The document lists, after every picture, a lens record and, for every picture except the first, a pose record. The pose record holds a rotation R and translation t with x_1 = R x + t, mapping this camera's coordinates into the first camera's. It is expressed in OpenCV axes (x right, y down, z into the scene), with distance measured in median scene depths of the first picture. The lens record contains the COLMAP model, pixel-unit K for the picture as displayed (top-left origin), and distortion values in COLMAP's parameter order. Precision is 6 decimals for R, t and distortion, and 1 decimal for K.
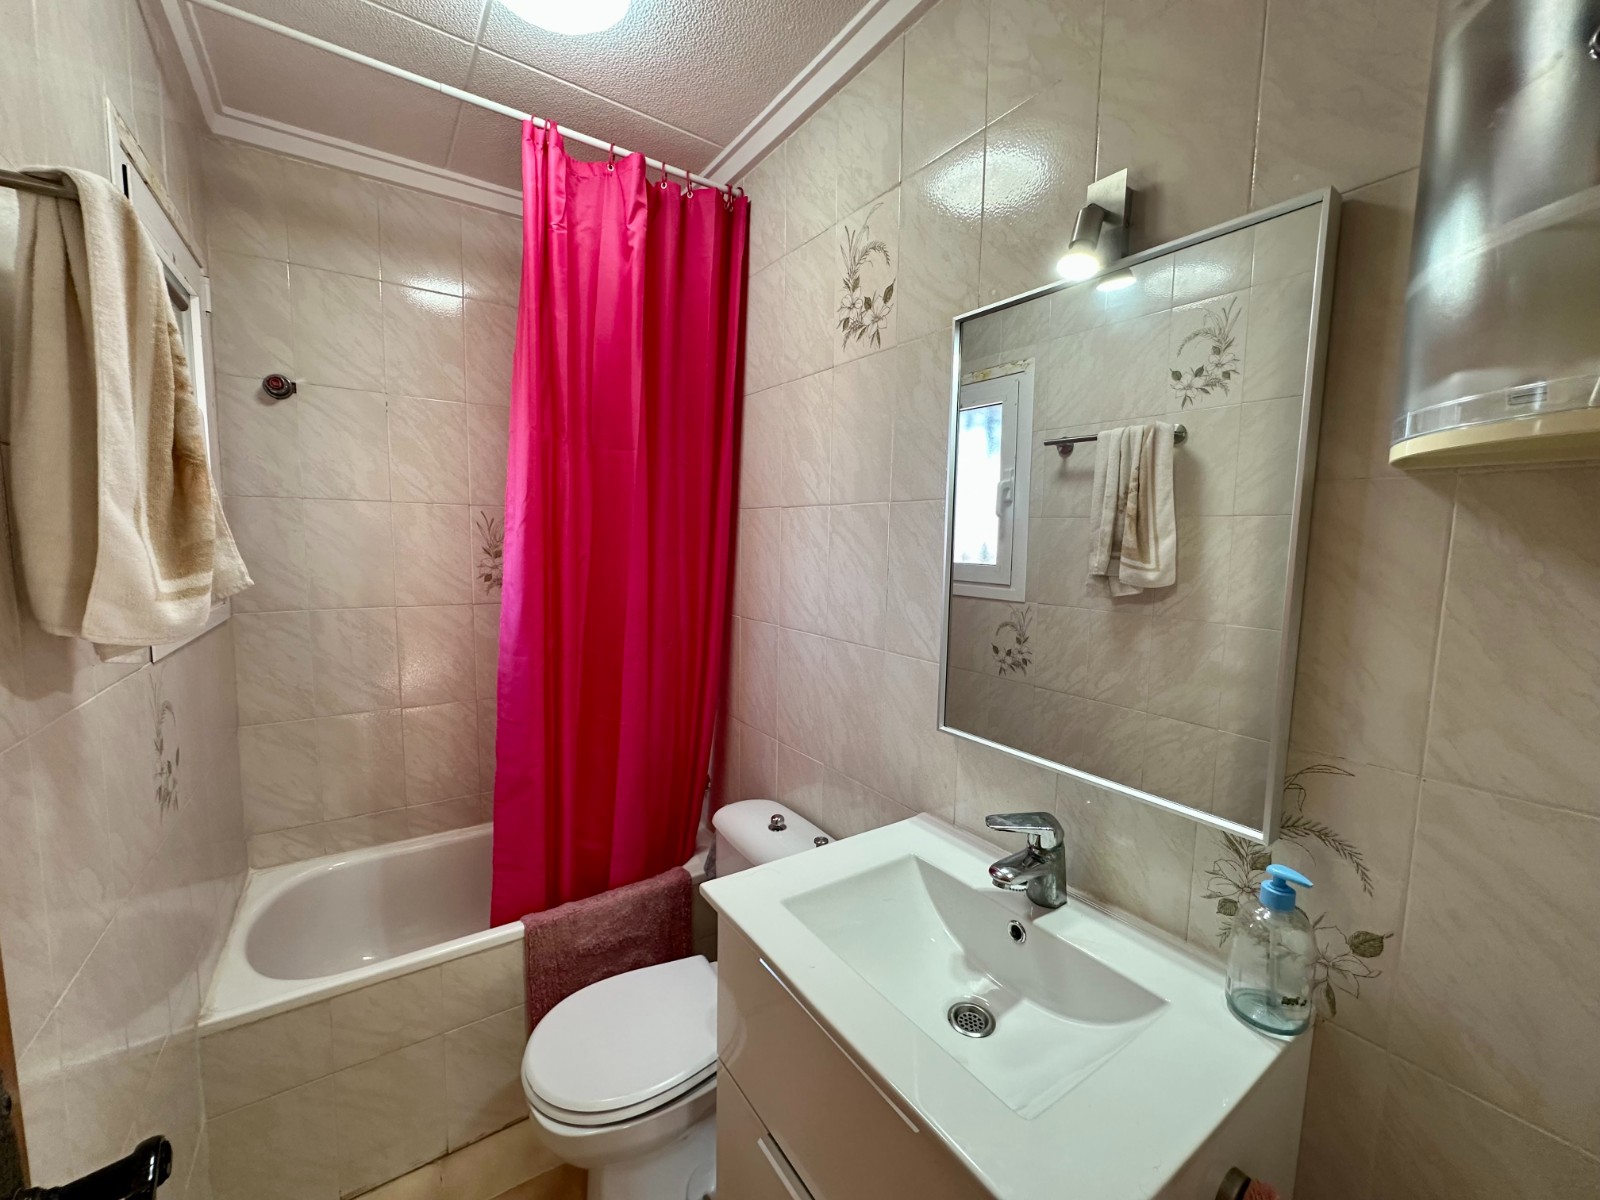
lens RADIAL K [[635.4, 0, 799.8], [0, 635.4, 599.5], [0, 0, 1]] dist [-0.007366, 0.001989]
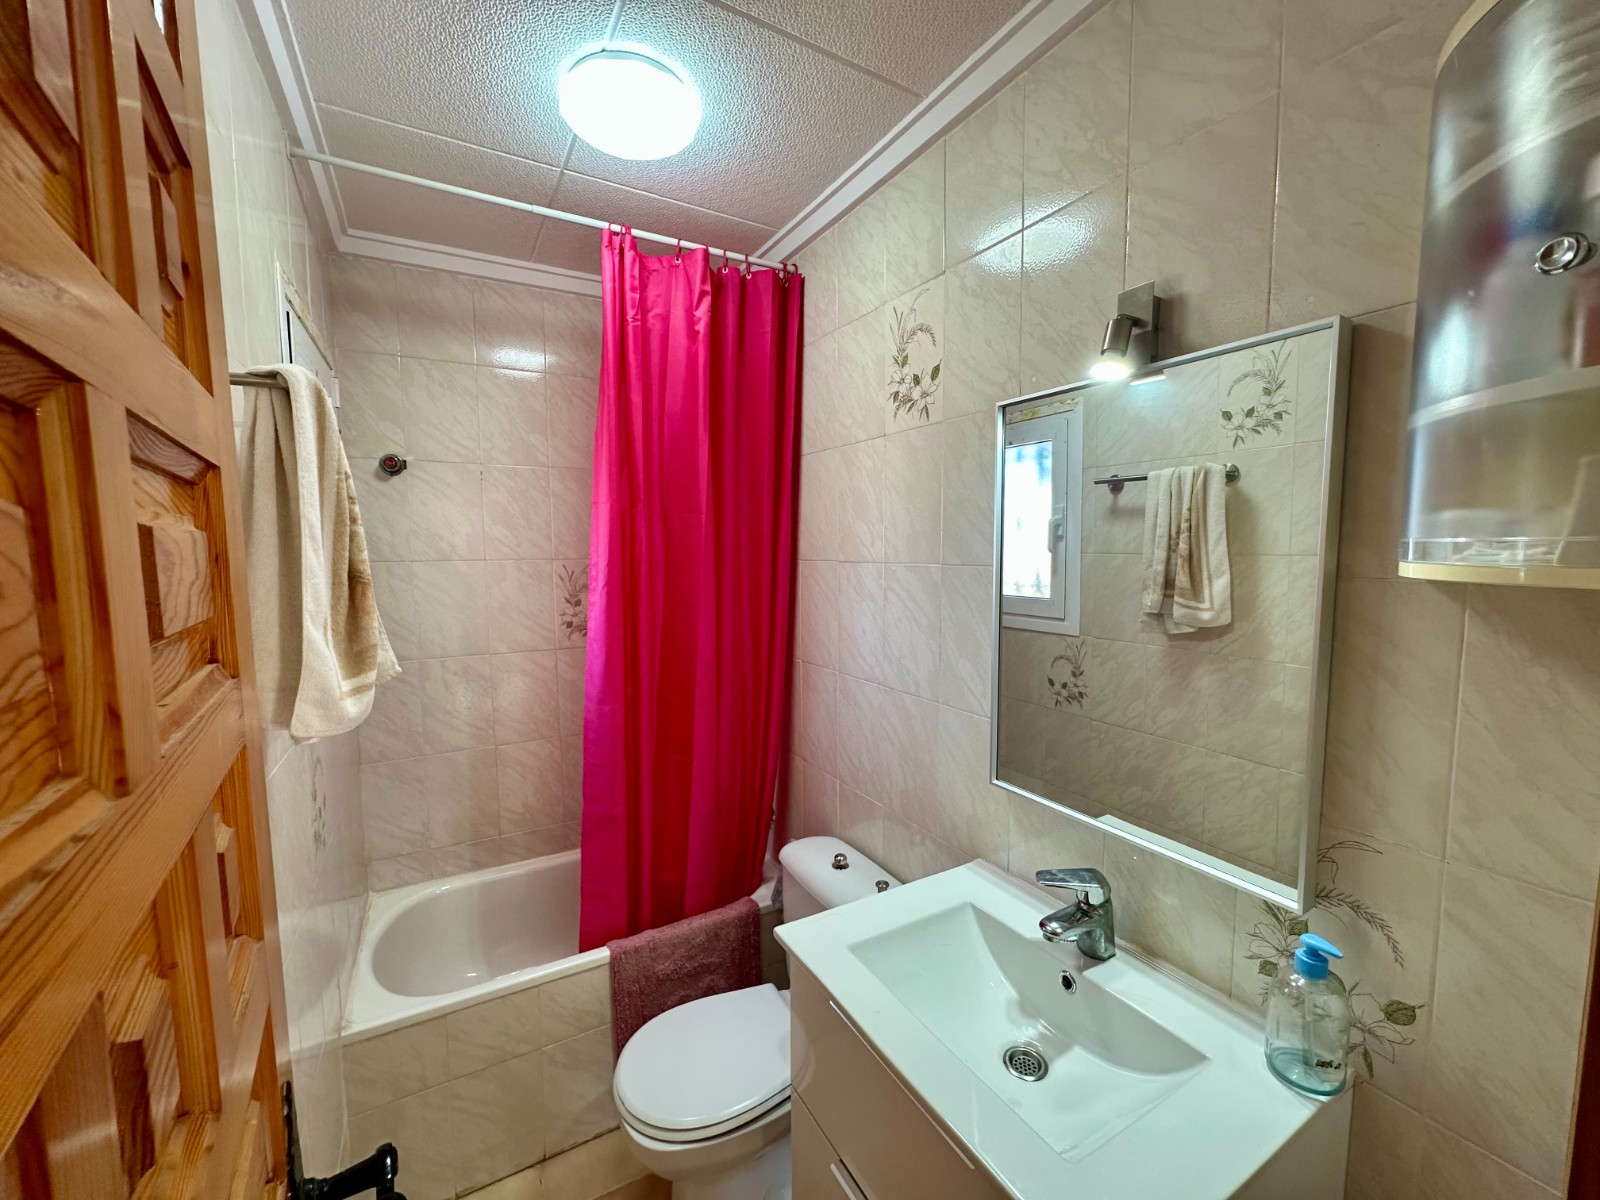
lens RADIAL K [[635.4, 0, 800.1], [0, 635.4, 599.5], [0, 0, 1]] dist [-0.007366, 0.001989]
pose [[0.996290, -0.018644, -0.084021, -0.004942], [0.017271, 0.999706, -0.017032, -0.071549], [0.084314, 0.015518, 0.996318, -0.075288]]
